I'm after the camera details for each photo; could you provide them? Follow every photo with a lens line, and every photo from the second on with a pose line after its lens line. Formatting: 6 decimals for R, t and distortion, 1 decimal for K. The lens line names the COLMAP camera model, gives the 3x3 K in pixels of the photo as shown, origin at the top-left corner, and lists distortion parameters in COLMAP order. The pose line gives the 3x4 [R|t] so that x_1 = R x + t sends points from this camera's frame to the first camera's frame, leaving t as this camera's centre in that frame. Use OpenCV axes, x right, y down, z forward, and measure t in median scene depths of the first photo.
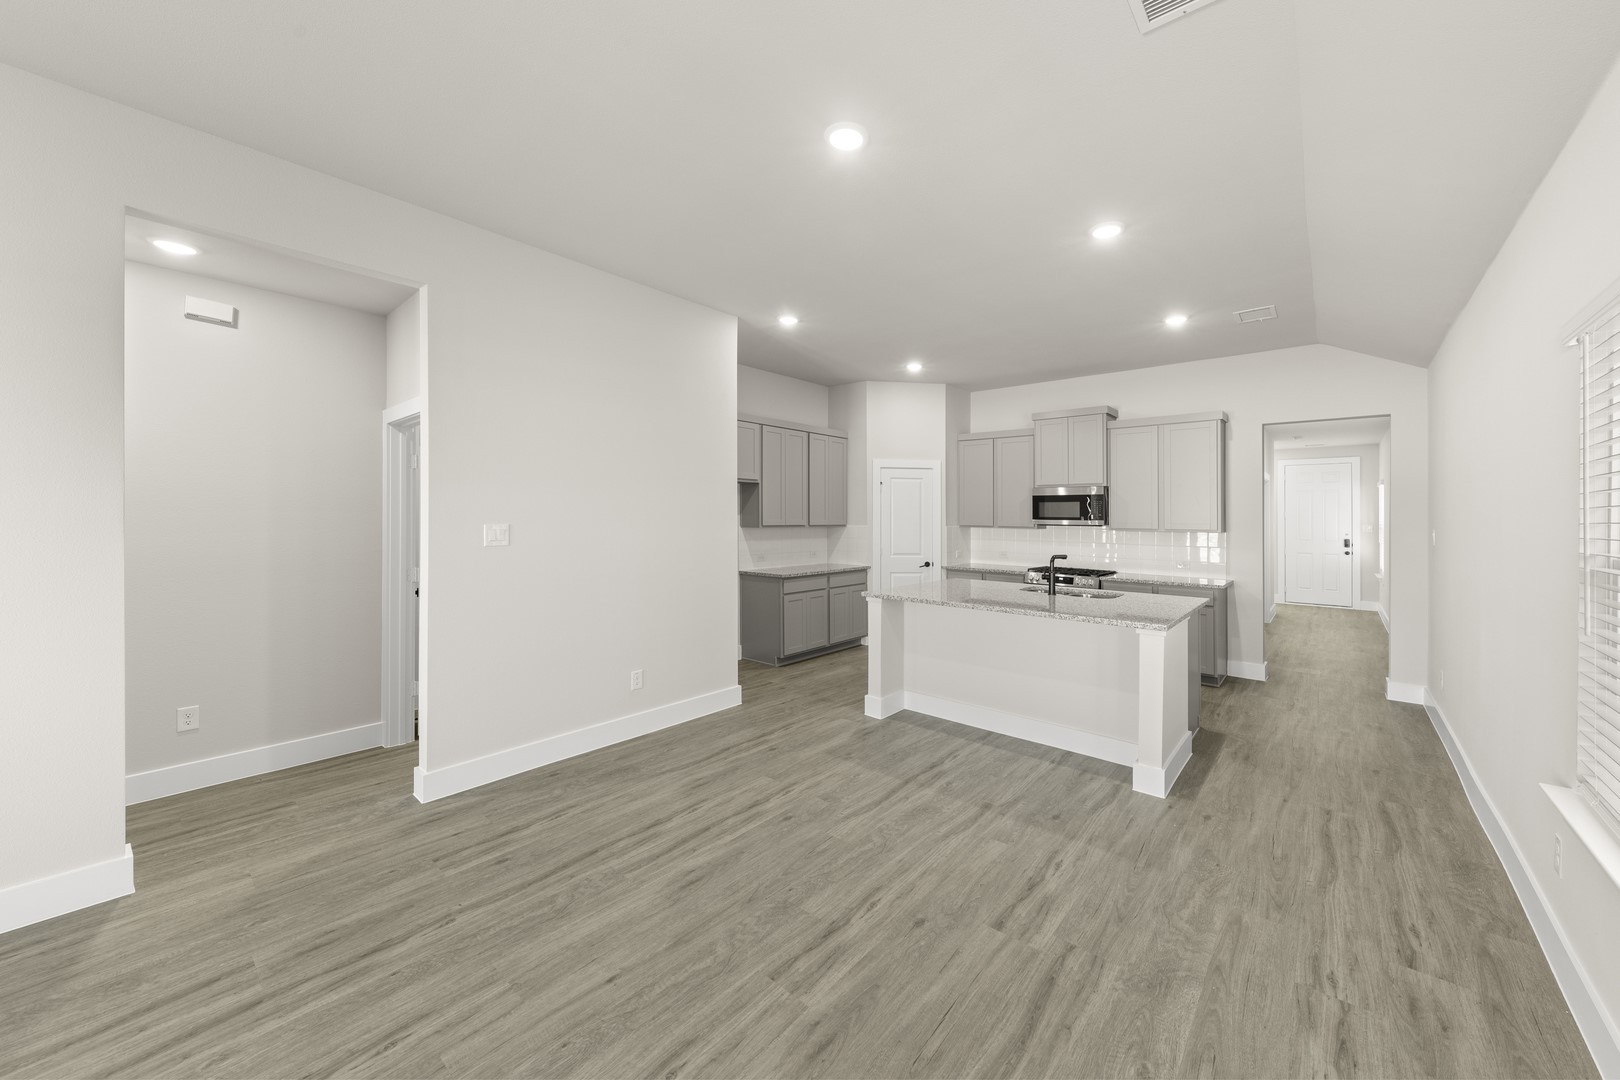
lens RADIAL K [[596.3, 0, 837.0], [0, 596.3, 493.2], [0, 0, 1]] dist [0.000542, 0.000037]
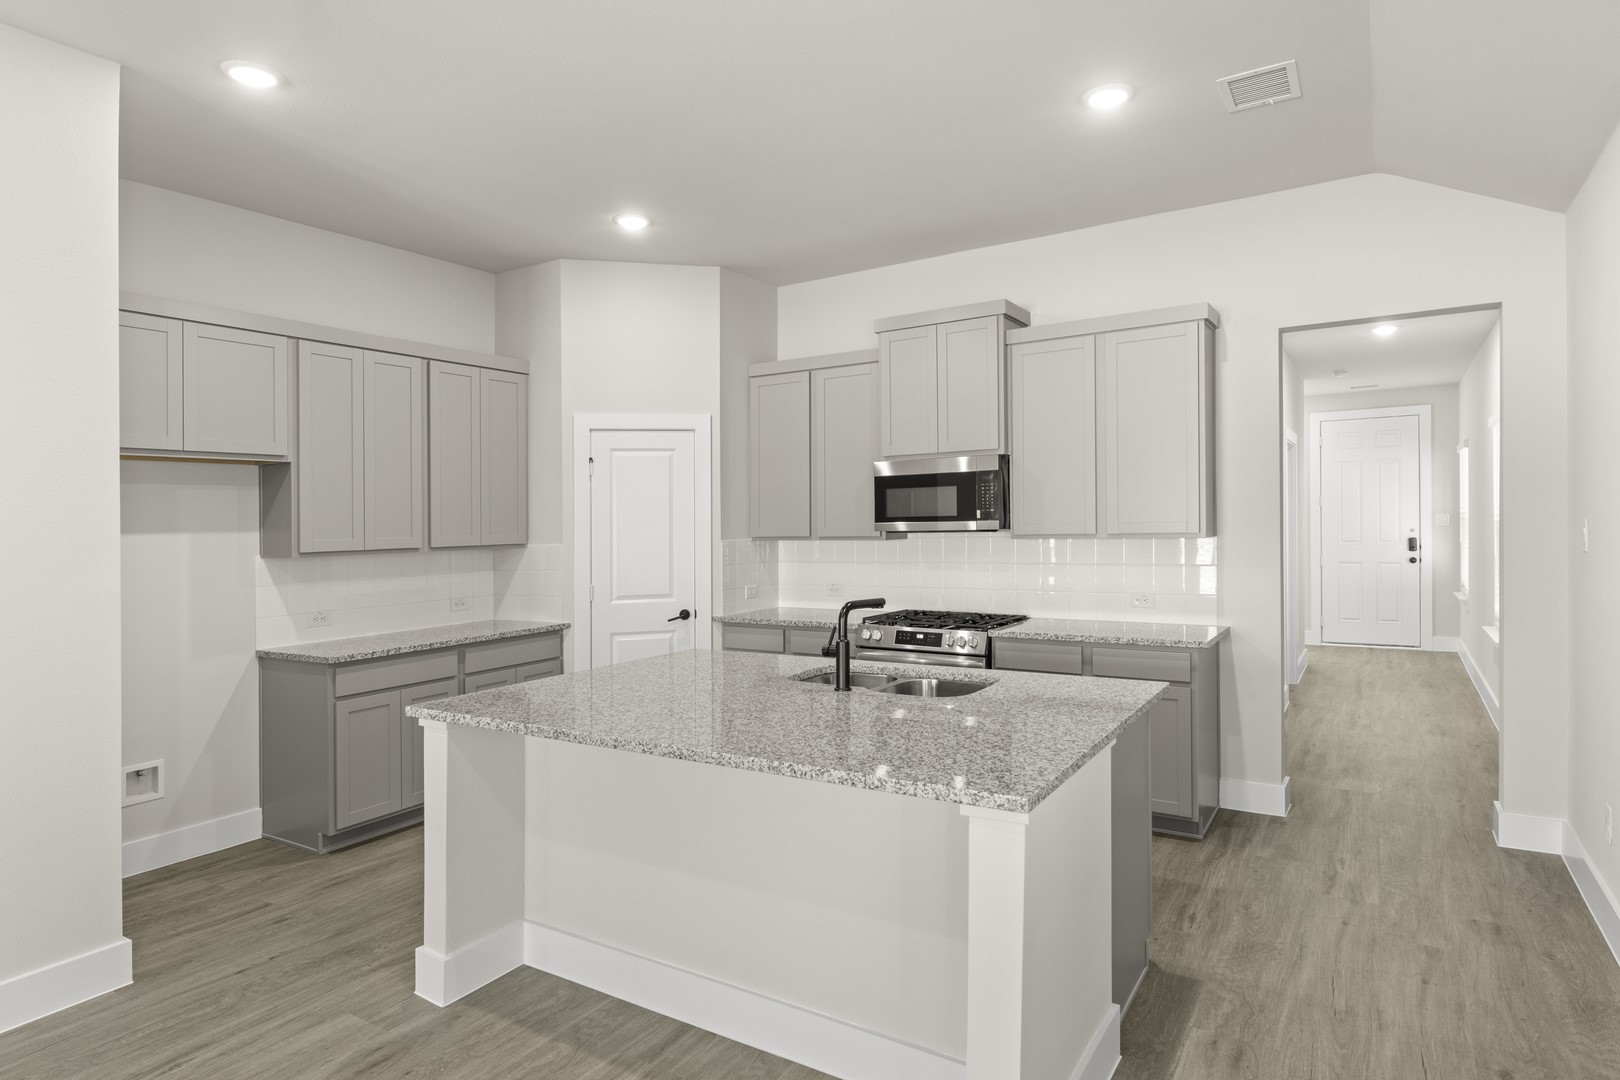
lens RADIAL K [[899.9, 0, 813.7], [0, 899.9, 514.9], [0, 0, 1]] dist [-0.000913, -0.002037]
pose [[0.991274, -0.029205, 0.128542, 0.191227], [0.025107, 0.999127, 0.033383, 0.010881], [-0.129404, -0.029865, 0.991142, 0.249469]]
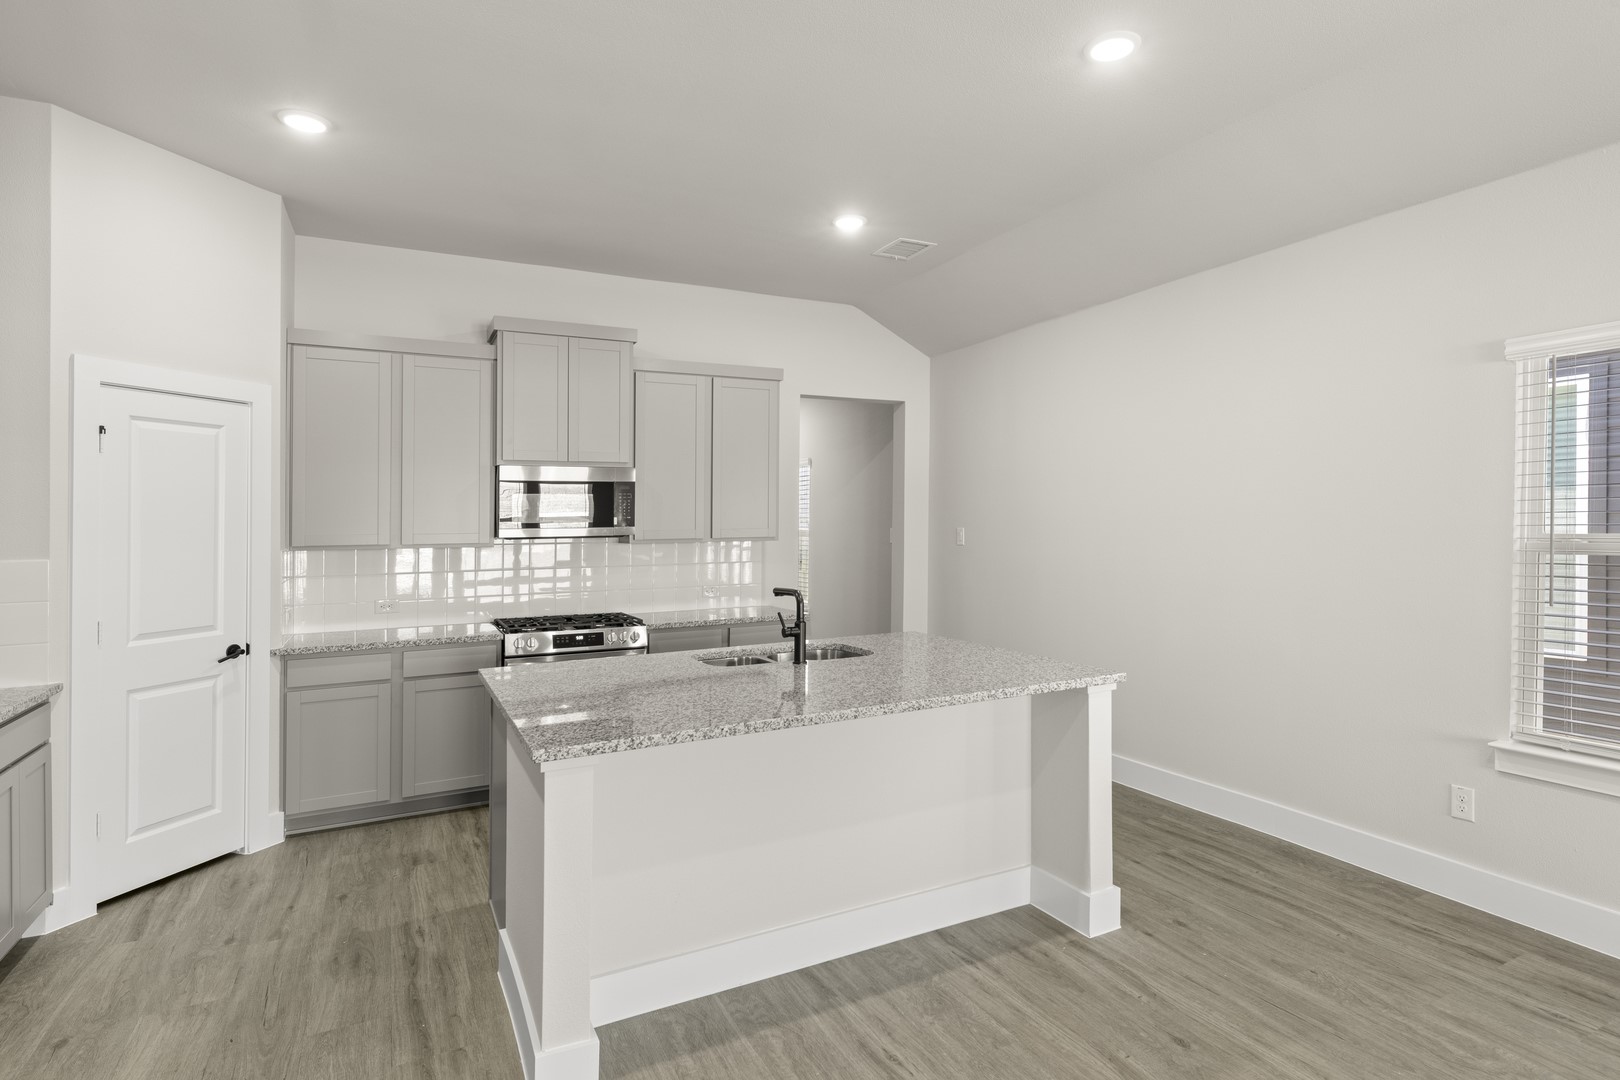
lens RADIAL K [[858.6, 0, 867.0], [0, 858.6, 531.8], [0, 0, 1]] dist [-0.000721, -0.000924]
pose [[0.365065, -0.026337, 0.930610, -0.245126], [-0.022401, 0.999062, 0.037062, 0.014930], [-0.930713, -0.034376, 0.364132, 0.492557]]
